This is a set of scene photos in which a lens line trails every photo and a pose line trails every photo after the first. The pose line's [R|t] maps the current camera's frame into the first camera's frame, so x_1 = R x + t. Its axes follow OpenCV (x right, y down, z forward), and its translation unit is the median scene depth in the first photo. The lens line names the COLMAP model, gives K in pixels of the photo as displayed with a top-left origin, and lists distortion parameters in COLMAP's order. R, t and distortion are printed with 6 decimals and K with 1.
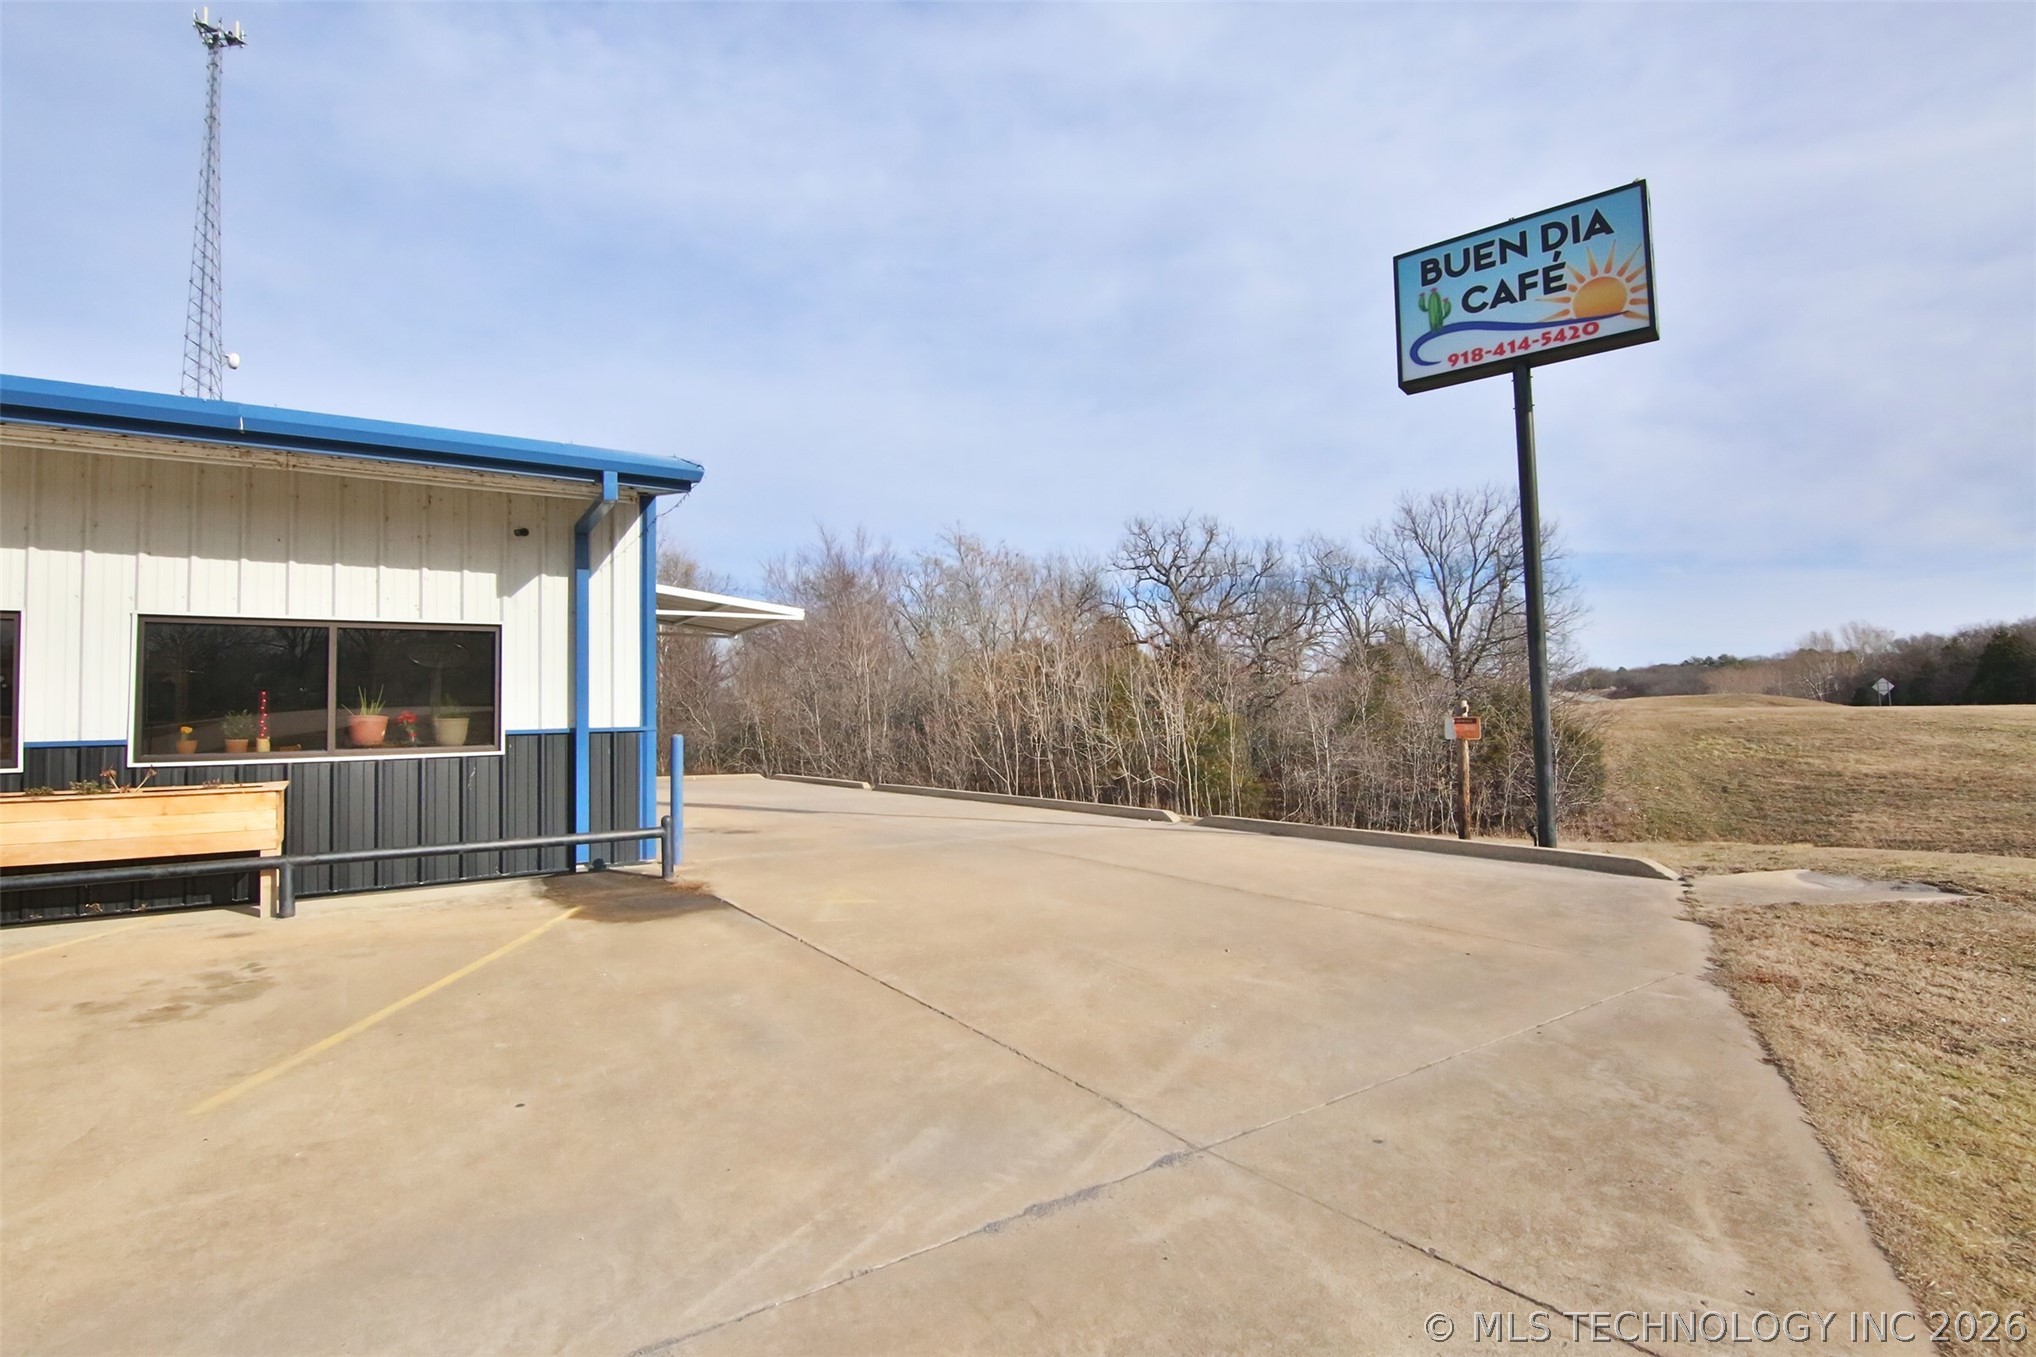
lens RADIAL K [[954.9, 0, 1011.6], [0, 954.9, 673.0], [0, 0, 1]] dist [-0.011632, -0.000153]
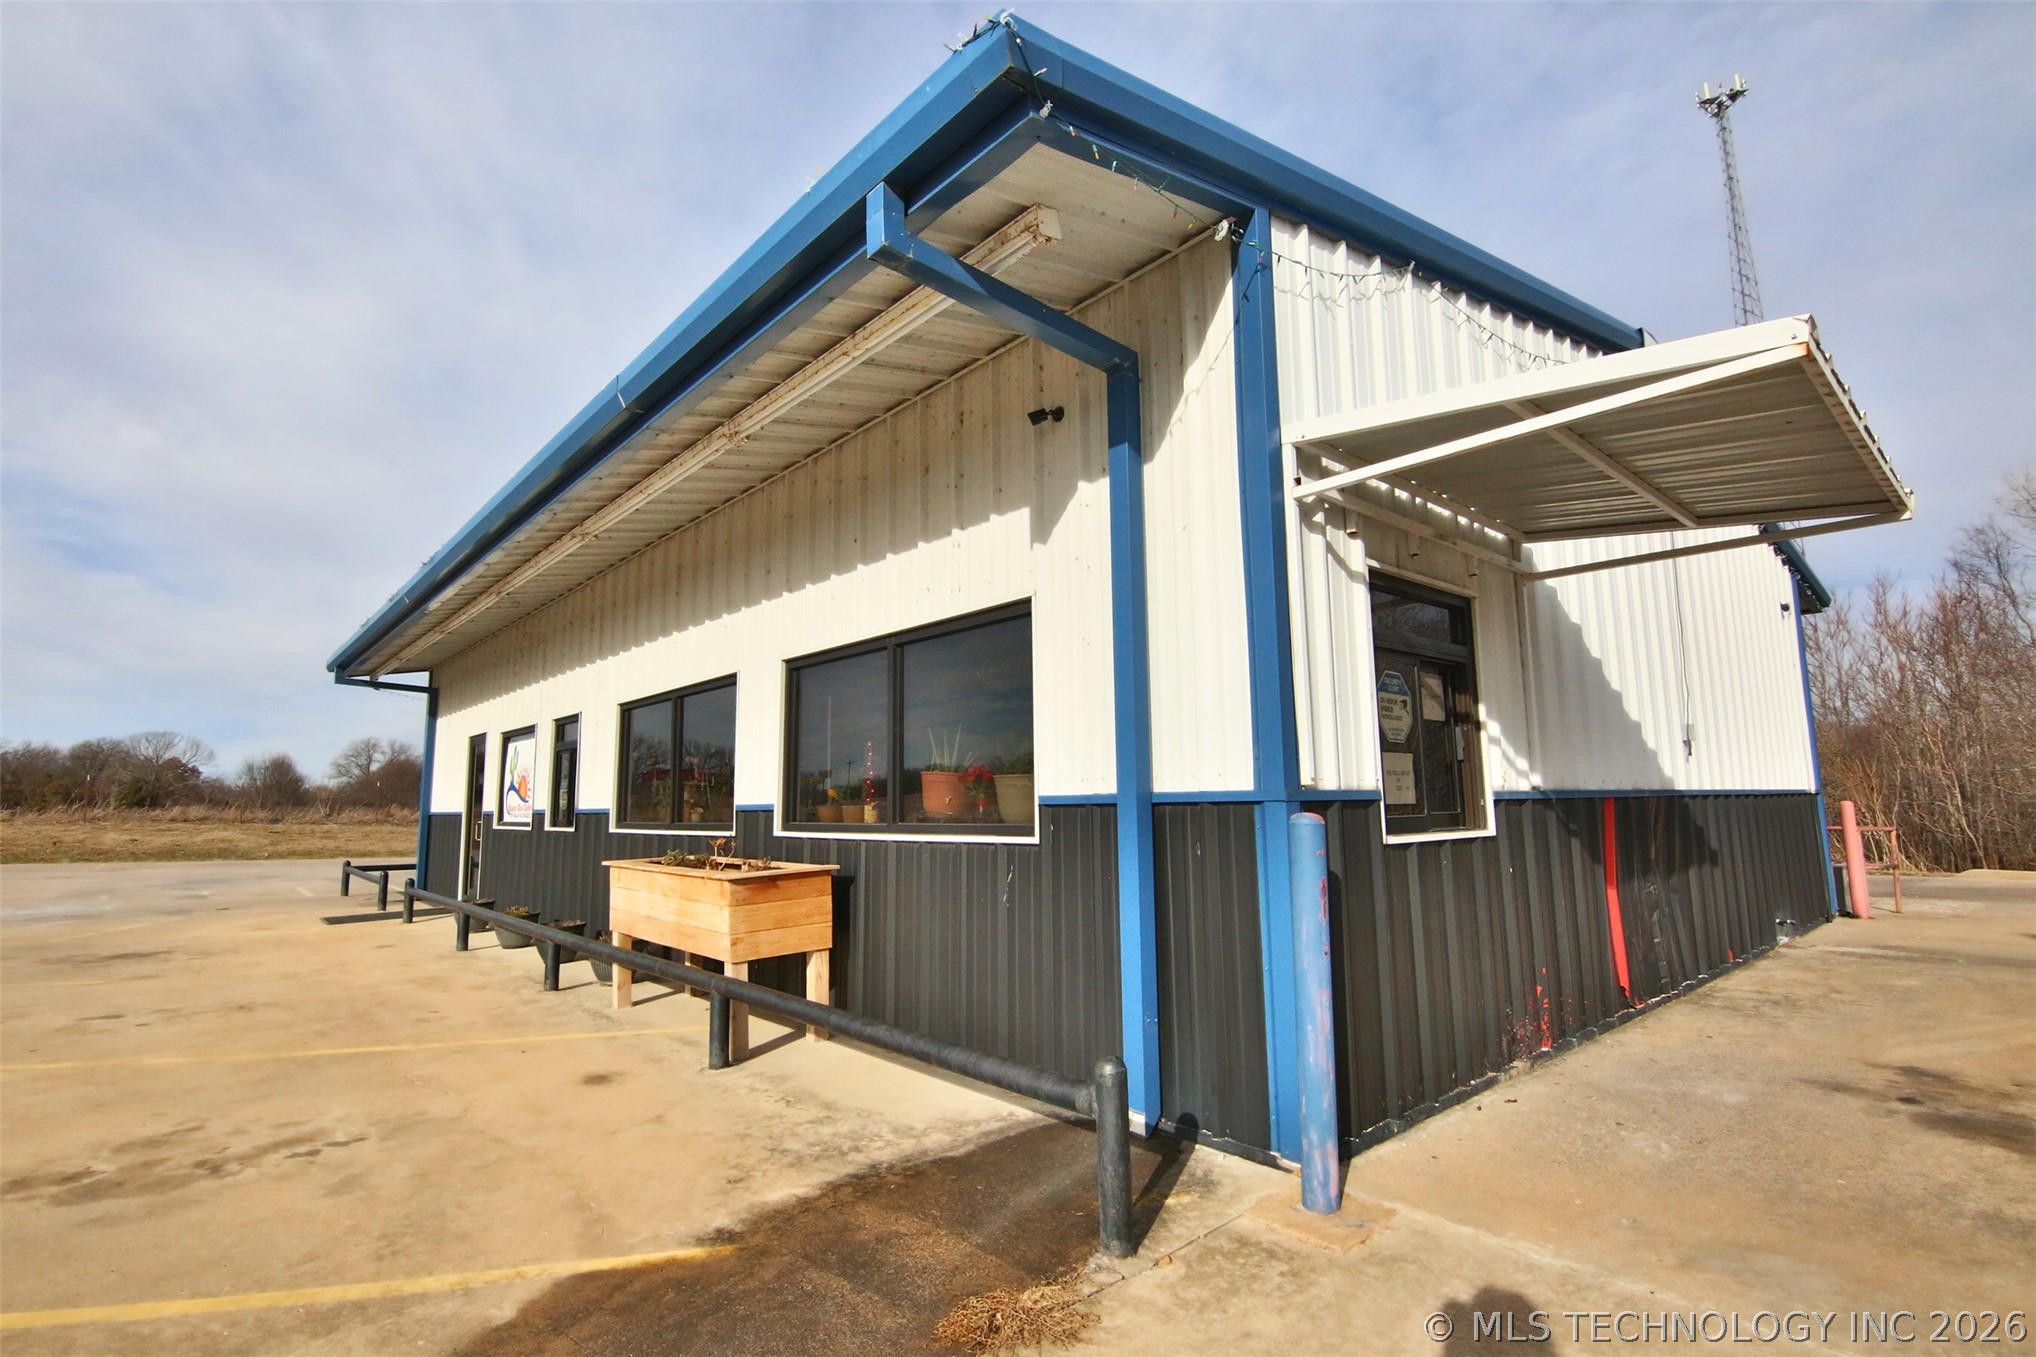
lens RADIAL K [[954.9, 0, 1023.8], [0, 954.9, 679.1], [0, 0, 1]] dist [-0.011632, -0.000153]
pose [[0.144218, -0.107693, -0.983668, -0.010946], [0.069938, 0.992684, -0.098427, 0.040201], [0.987071, -0.054601, 0.150694, 0.756784]]
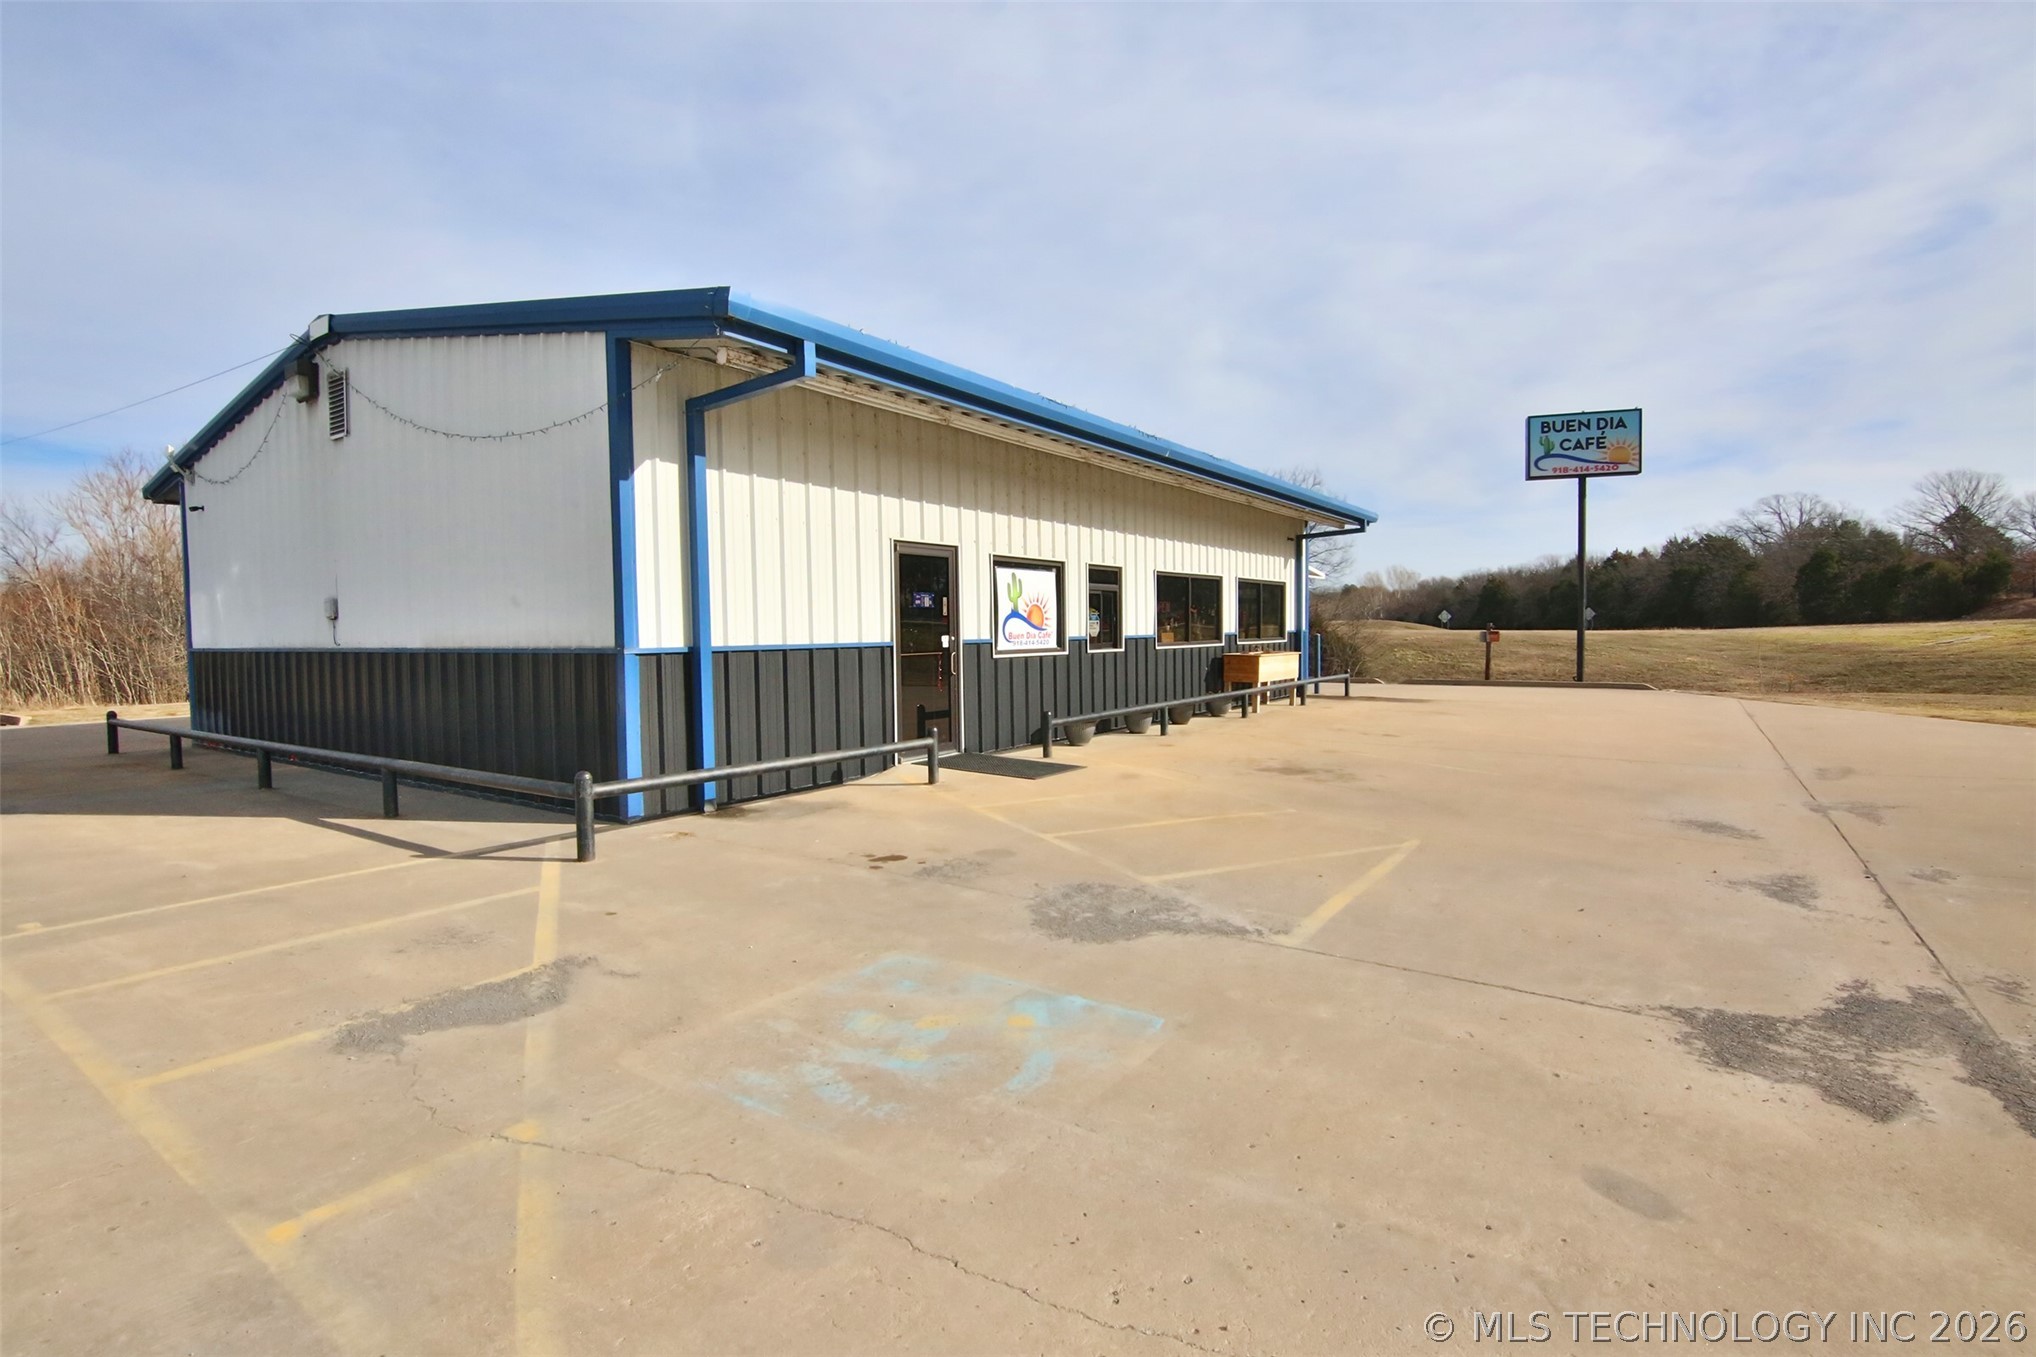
lens RADIAL K [[954.9, 0, 1022.2], [0, 954.9, 687.0], [0, 0, 1]] dist [-0.011632, -0.000153]
pose [[0.931173, -0.019220, 0.364070, -1.578187], [-0.014546, 0.995856, 0.089779, -0.001237], [-0.364287, -0.088895, 0.927034, -0.691809]]
